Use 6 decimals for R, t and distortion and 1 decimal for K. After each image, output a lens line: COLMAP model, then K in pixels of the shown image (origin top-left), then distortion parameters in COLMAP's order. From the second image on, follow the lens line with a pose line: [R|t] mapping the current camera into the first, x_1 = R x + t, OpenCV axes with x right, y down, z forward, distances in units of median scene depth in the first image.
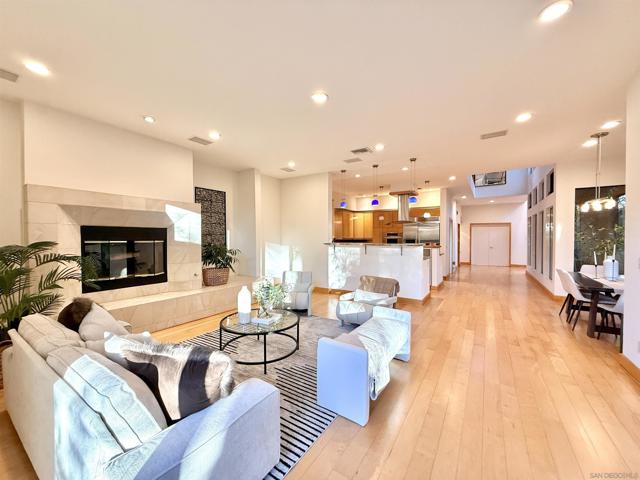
lens RADIAL K [[254.9, 0, 319.8], [0, 254.9, 240.0], [0, 0, 1]] dist [0.001314, -0.001654]
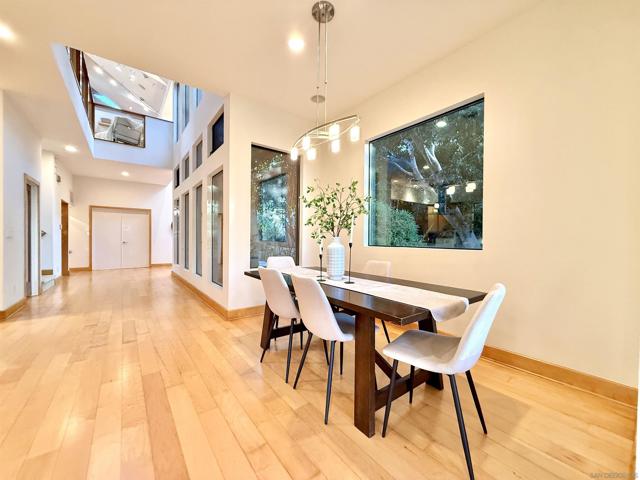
lens RADIAL K [[254.9, 0, 319.2], [0, 254.9, 240.1], [0, 0, 1]] dist [0.001314, -0.001654]
pose [[0.328516, -0.005055, 0.944485, 0.223736], [0.001345, 0.999987, 0.004885, 0.023479], [-0.944497, -0.000334, 0.328519, 0.317383]]
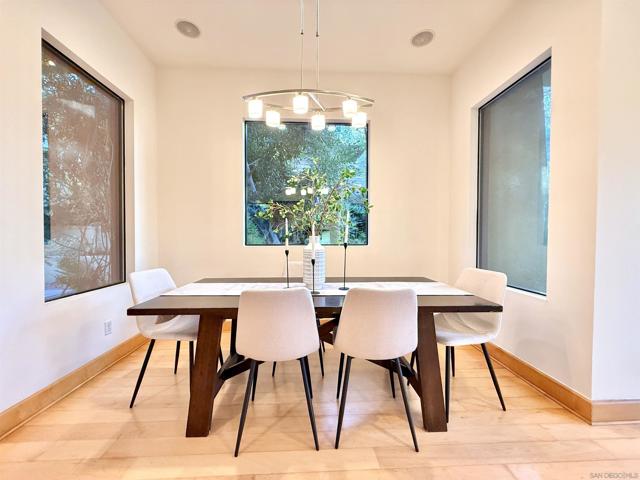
lens RADIAL K [[254.9, 0, 318.1], [0, 254.9, 238.7], [0, 0, 1]] dist [0.001314, -0.001654]
pose [[-0.597478, -0.015334, 0.801739, 0.289169], [-0.002208, 0.999845, 0.017478, 0.020391], [-0.801883, 0.008672, -0.597419, 0.473507]]
